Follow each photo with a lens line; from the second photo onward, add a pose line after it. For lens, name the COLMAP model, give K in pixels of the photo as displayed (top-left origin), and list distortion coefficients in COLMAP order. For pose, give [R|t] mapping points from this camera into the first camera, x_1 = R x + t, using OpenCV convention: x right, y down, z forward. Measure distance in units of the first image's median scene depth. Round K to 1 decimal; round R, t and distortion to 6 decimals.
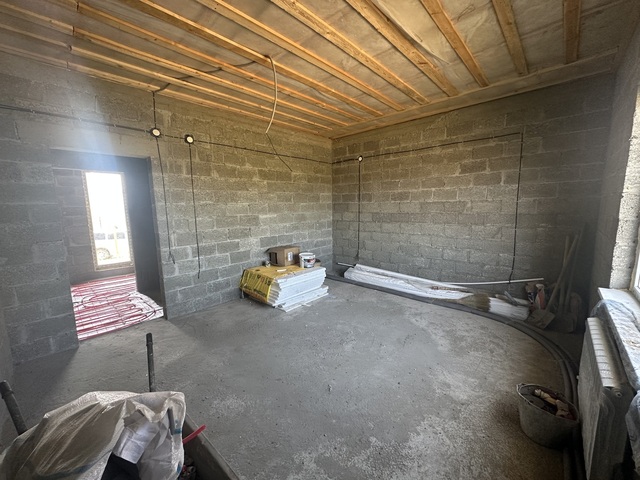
lens RADIAL K [[254.8, 0, 320.0], [0, 254.8, 240.0], [0, 0, 1]] dist [-0.003065, -0.000142]
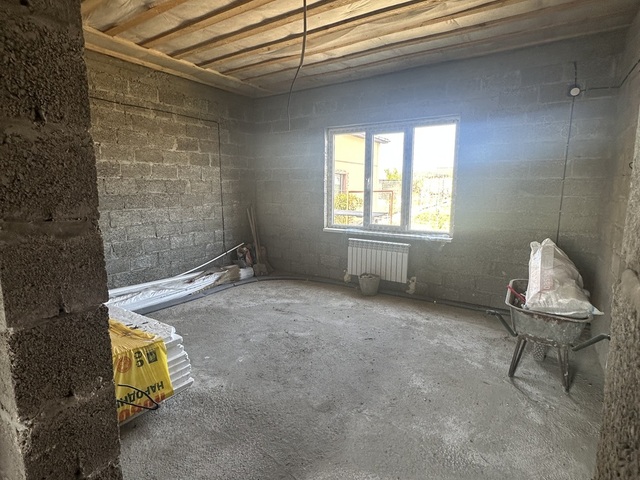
lens RADIAL K [[341.4, 0, 320.0], [0, 341.4, 240.0], [0, 0, 1]] dist [-0.004866, -0.000147]
pose [[-0.168651, -0.133755, 0.976558, -0.765588], [0.132652, 0.978657, 0.156952, -0.073486], [-0.976709, 0.156013, -0.147309, 0.761138]]
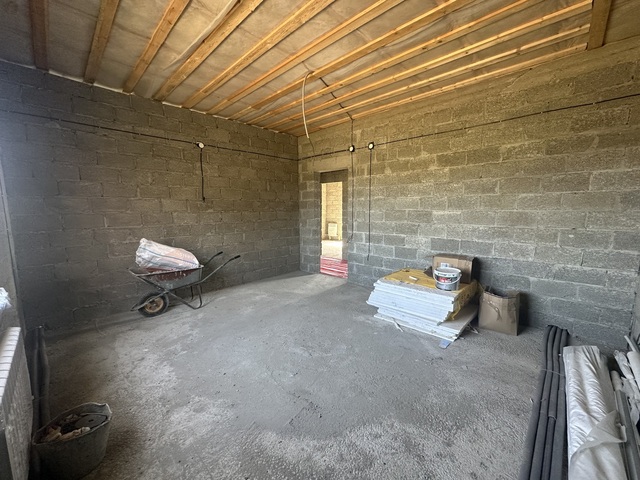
lens RADIAL K [[254.8, 0, 320.0], [0, 254.8, 240.0], [0, 0, 1]] dist [-0.003065, -0.000142]
pose [[-0.010897, 0.137106, -0.990496, 0.693749], [-0.132484, 0.981625, 0.137336, -0.079330], [0.991125, 0.132721, 0.007468, 0.732685]]
